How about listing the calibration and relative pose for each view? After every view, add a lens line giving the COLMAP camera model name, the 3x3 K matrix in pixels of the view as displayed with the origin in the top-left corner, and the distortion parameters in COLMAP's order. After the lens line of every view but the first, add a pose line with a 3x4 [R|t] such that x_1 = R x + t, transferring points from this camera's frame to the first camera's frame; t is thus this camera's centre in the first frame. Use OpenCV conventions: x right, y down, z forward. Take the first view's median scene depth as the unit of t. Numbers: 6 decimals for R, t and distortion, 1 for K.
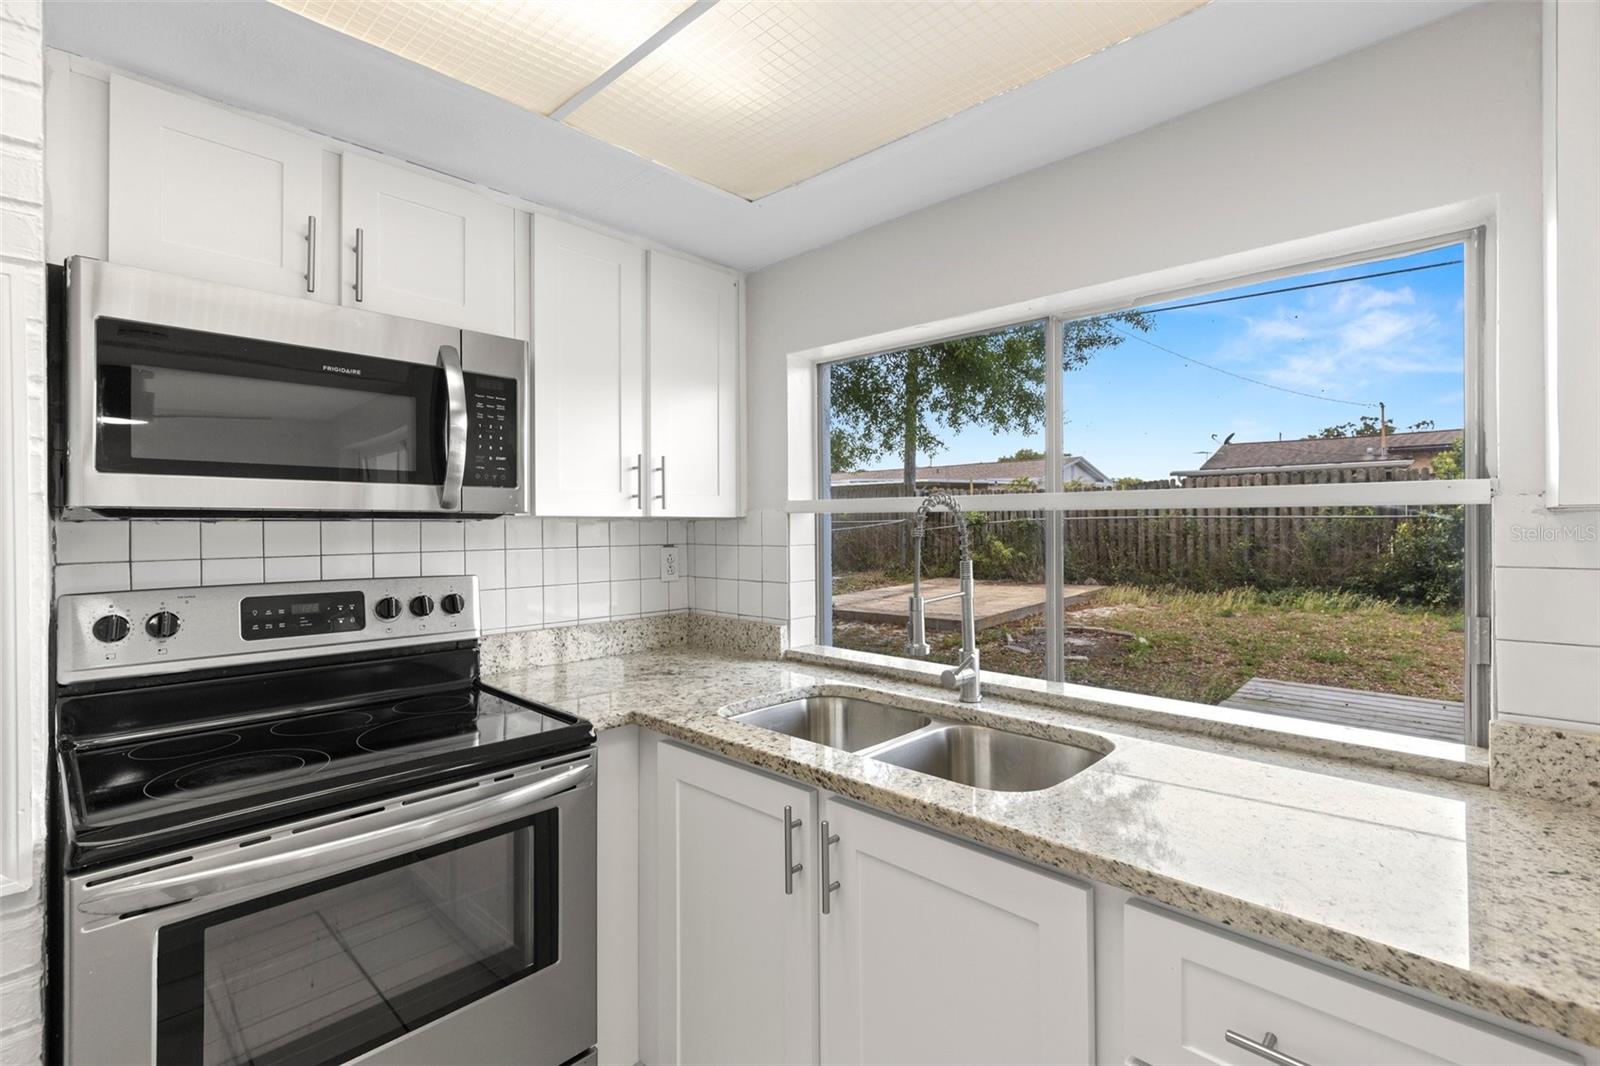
lens RADIAL K [[721.0, 0, 800.5], [0, 721.0, 524.3], [0, 0, 1]] dist [0.004048, 0.000124]
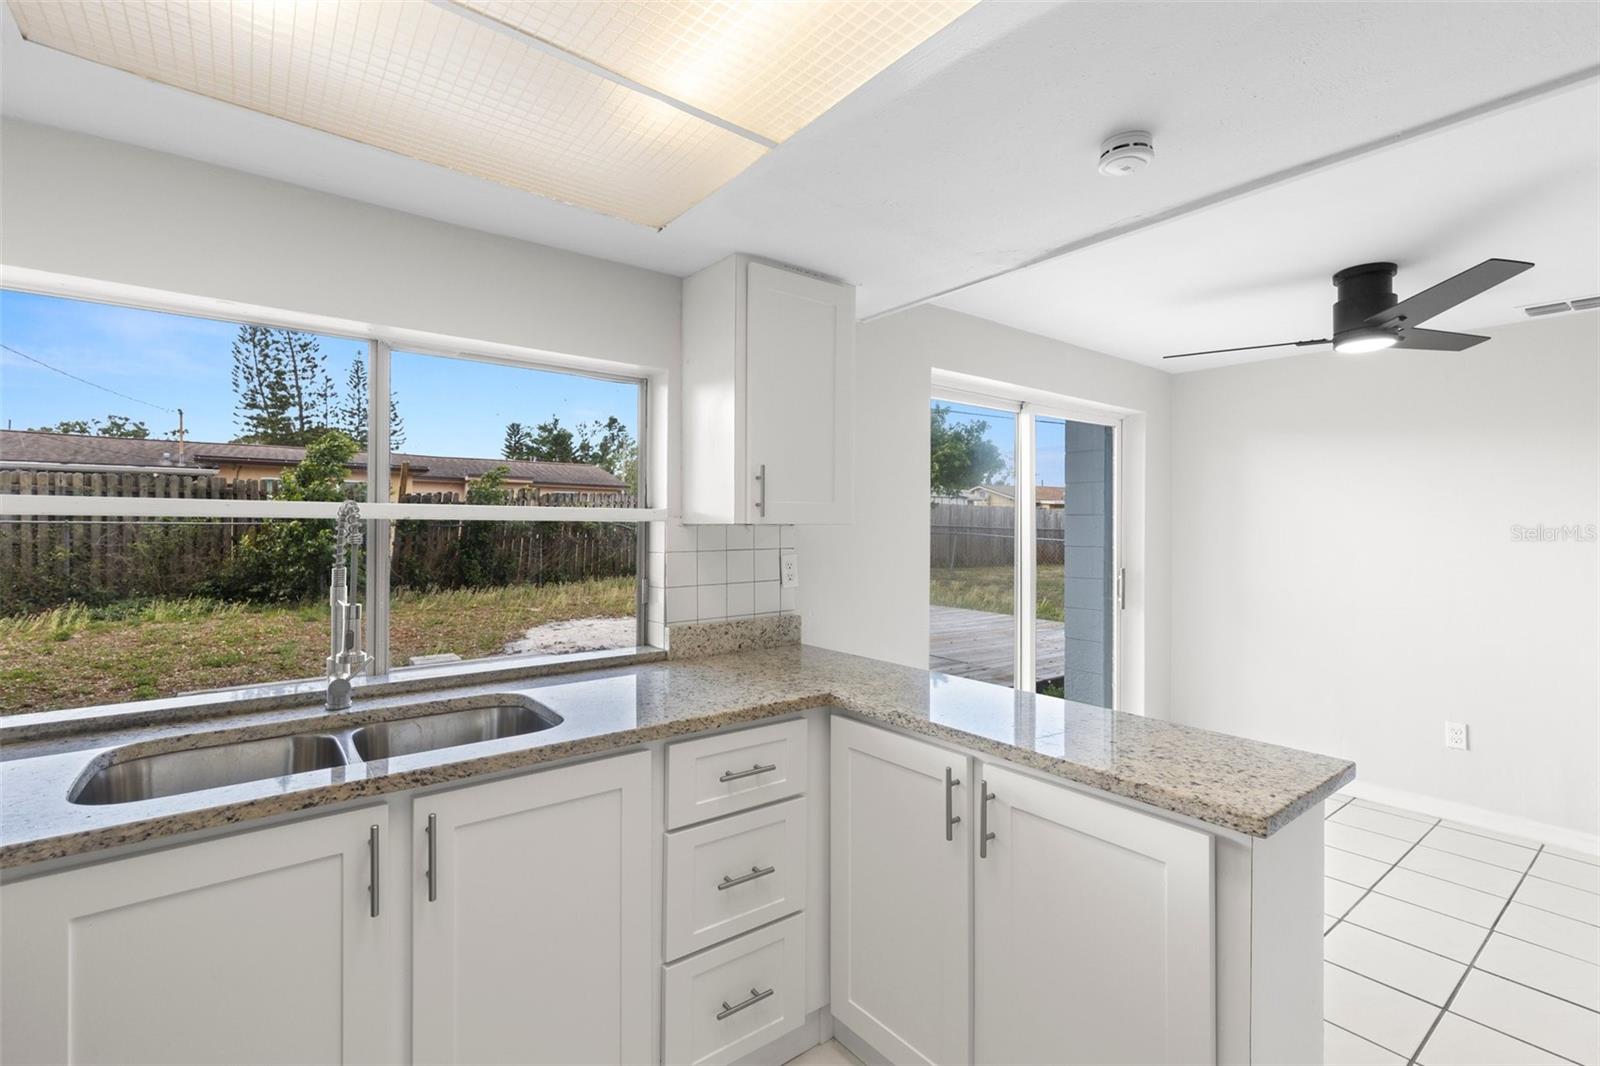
lens RADIAL K [[721.0, 0, 783.0], [0, 721.0, 528.8], [0, 0, 1]] dist [0.004048, 0.000124]
pose [[0.154012, 0.003519, 0.988063, -0.648263], [-0.000650, 0.999994, -0.003461, -0.000976], [-0.988069, -0.000109, 0.154013, 0.231030]]
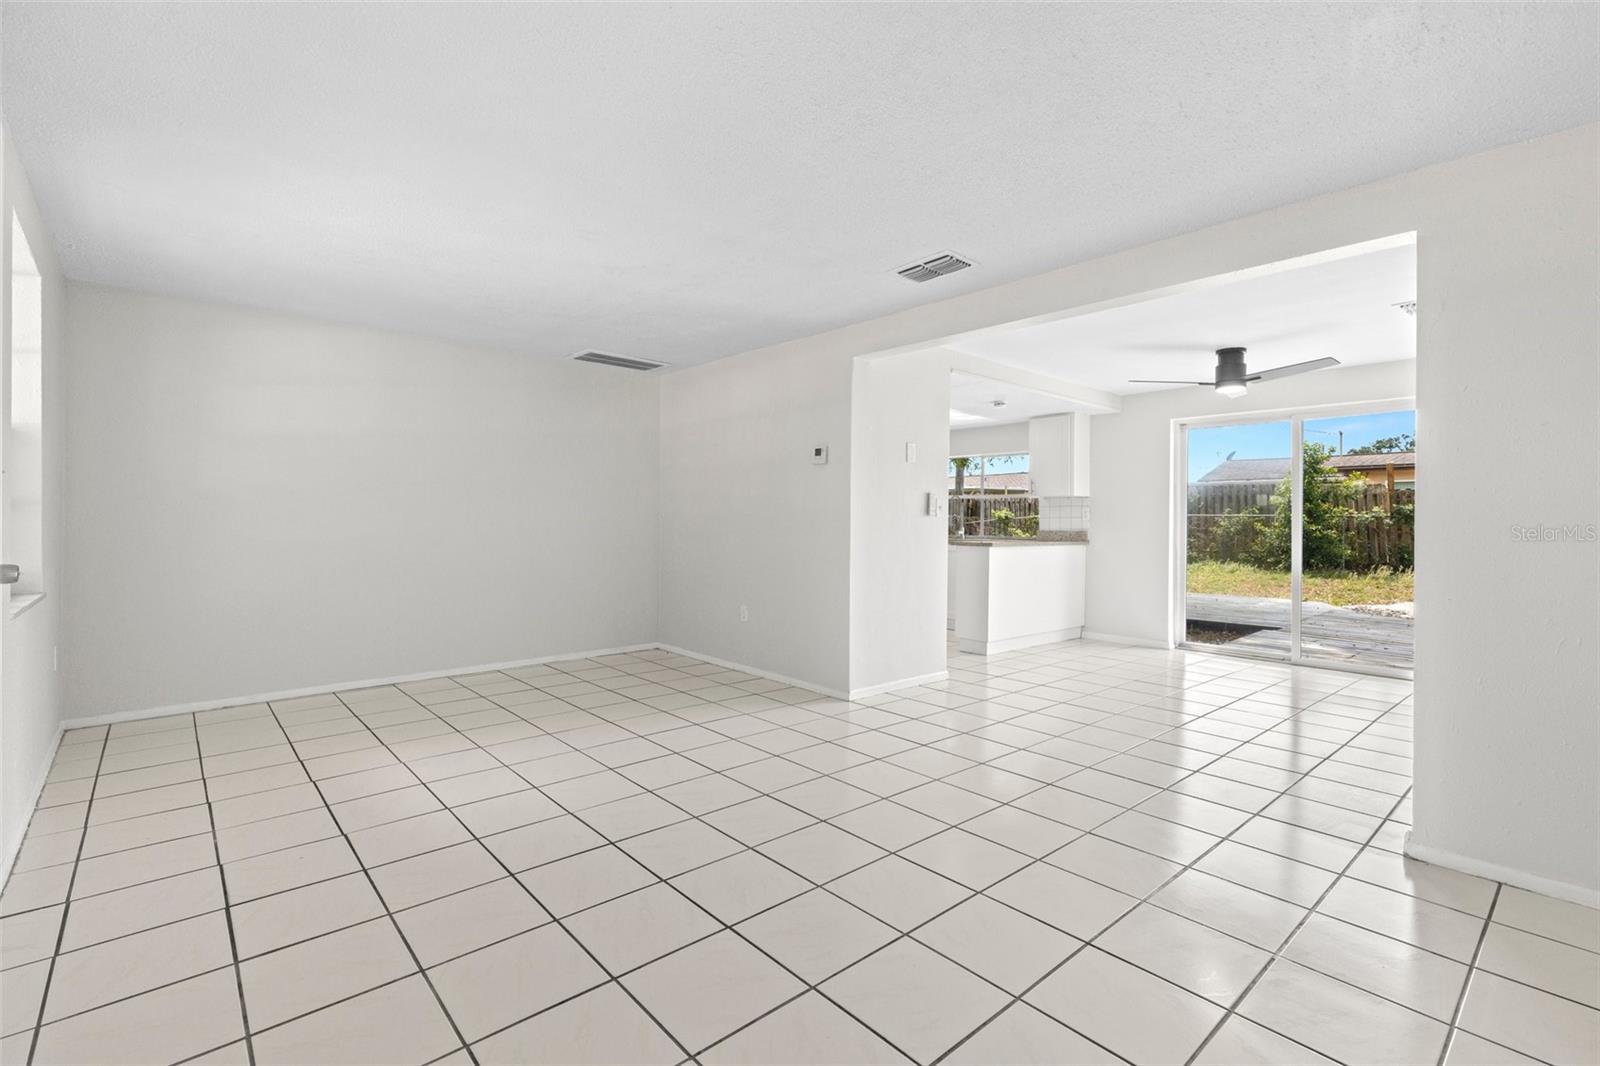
lens RADIAL K [[721.0, 0, 801.2], [0, 721.0, 524.0], [0, 0, 1]] dist [0.004048, 0.000124]
pose [[0.997254, 0.017867, -0.071865, -0.459663], [-0.018127, 0.999831, -0.002973, 0.175283], [0.071800, 0.004267, 0.997410, -3.665023]]
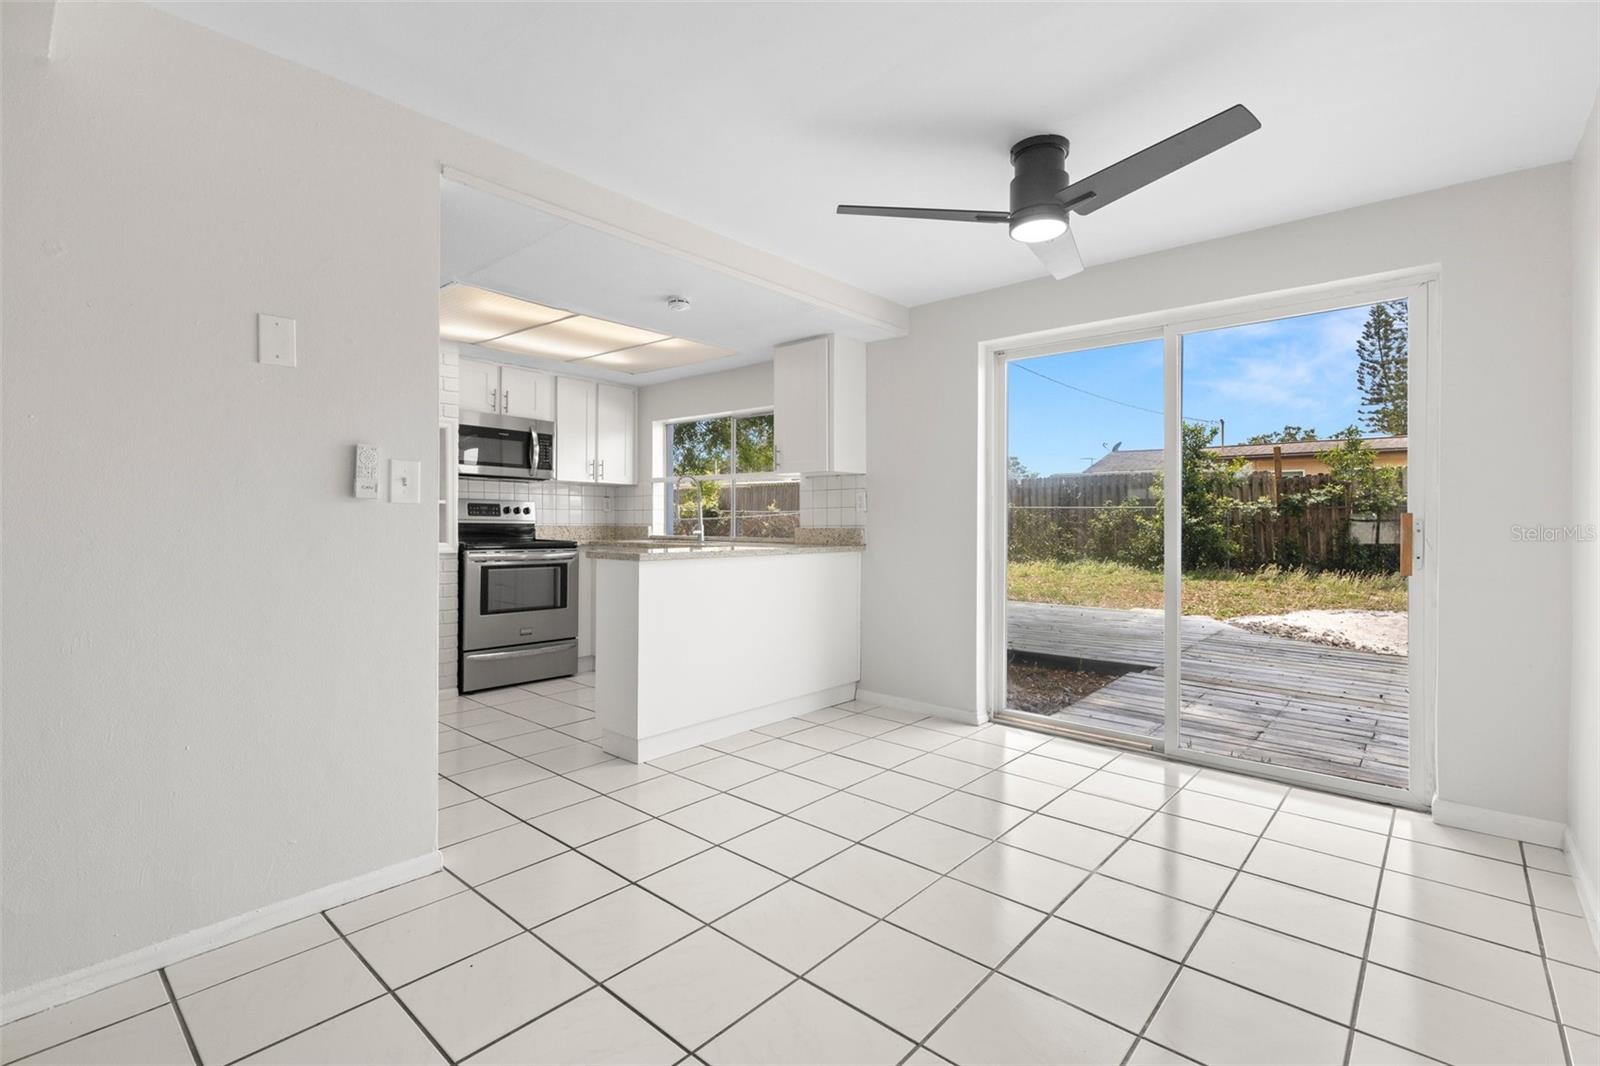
lens RADIAL K [[721.0, 0, 804.9], [0, 721.0, 527.2], [0, 0, 1]] dist [0.004048, 0.000124]
pose [[0.998738, 0.010543, 0.049095, 0.513052], [-0.010801, 0.999929, 0.004982, 0.158617], [-0.049039, -0.005506, 0.998782, -2.043733]]
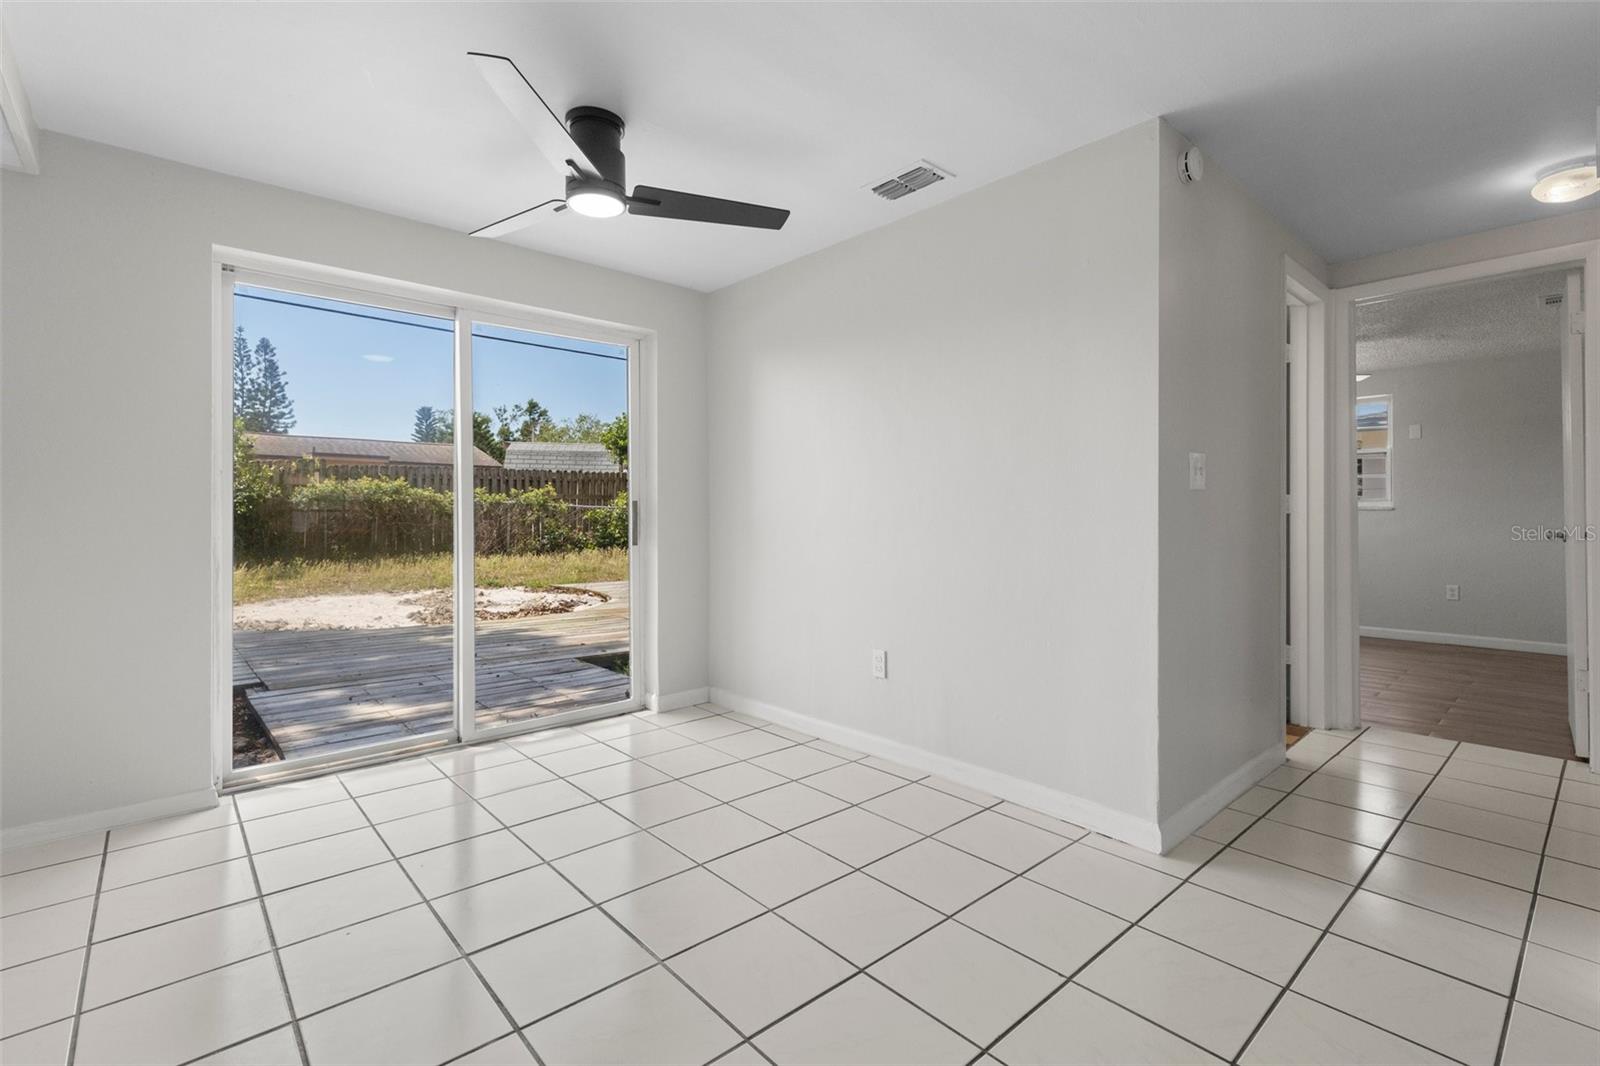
lens RADIAL K [[721.0, 0, 797.5], [0, 721.0, 501.7], [0, 0, 1]] dist [0.004048, 0.000124]
pose [[0.070960, 0.025199, 0.997161, -0.256958], [0.008000, 0.999634, -0.025830, 0.189158], [-0.997447, 0.009811, 0.070732, -1.187953]]
